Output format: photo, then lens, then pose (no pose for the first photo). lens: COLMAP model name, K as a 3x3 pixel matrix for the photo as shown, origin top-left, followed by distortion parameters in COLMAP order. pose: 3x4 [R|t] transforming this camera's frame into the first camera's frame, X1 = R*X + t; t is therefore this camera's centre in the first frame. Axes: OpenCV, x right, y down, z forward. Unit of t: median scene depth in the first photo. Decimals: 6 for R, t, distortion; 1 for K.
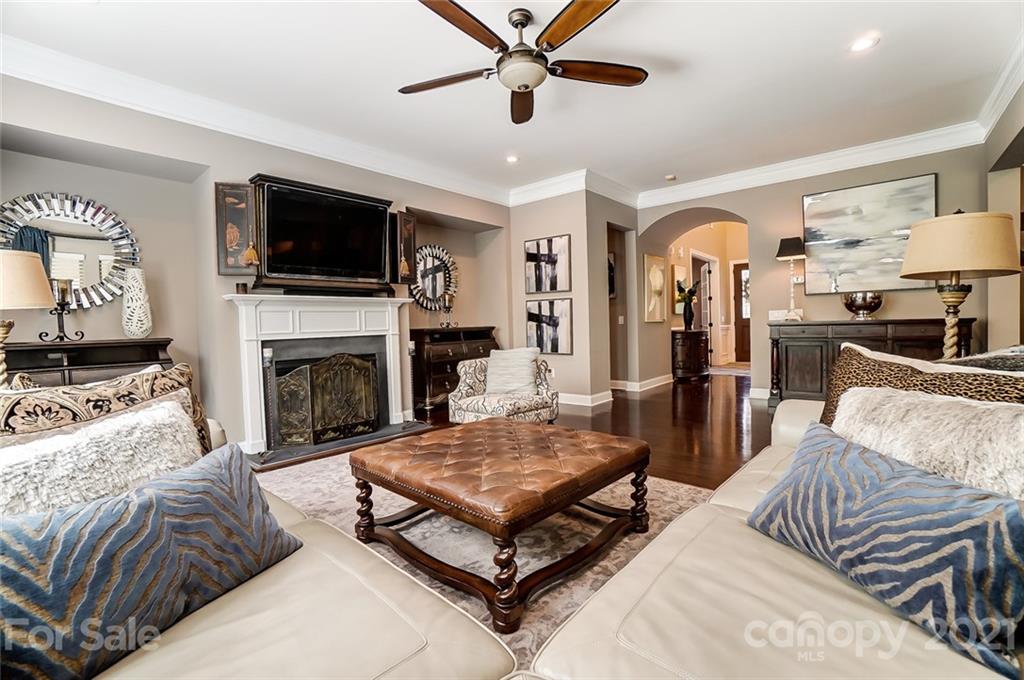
lens RADIAL K [[457.9, 0, 509.0], [0, 457.9, 336.2], [0, 0, 1]] dist [-0.058082, 0.017255]
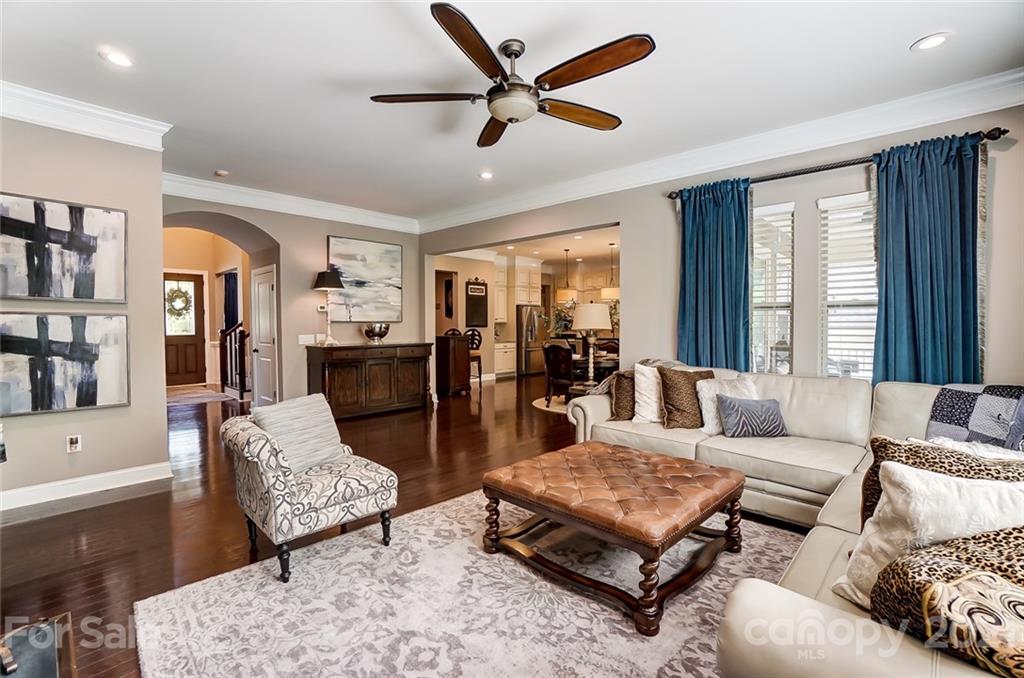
lens RADIAL K [[457.9, 0, 507.7], [0, 457.9, 335.0], [0, 0, 1]] dist [-0.058082, 0.017255]
pose [[0.042214, 0.003512, 0.999102, -0.439265], [0.025026, 0.999676, -0.004571, -0.038994], [-0.998795, 0.025197, 0.042112, 0.456162]]
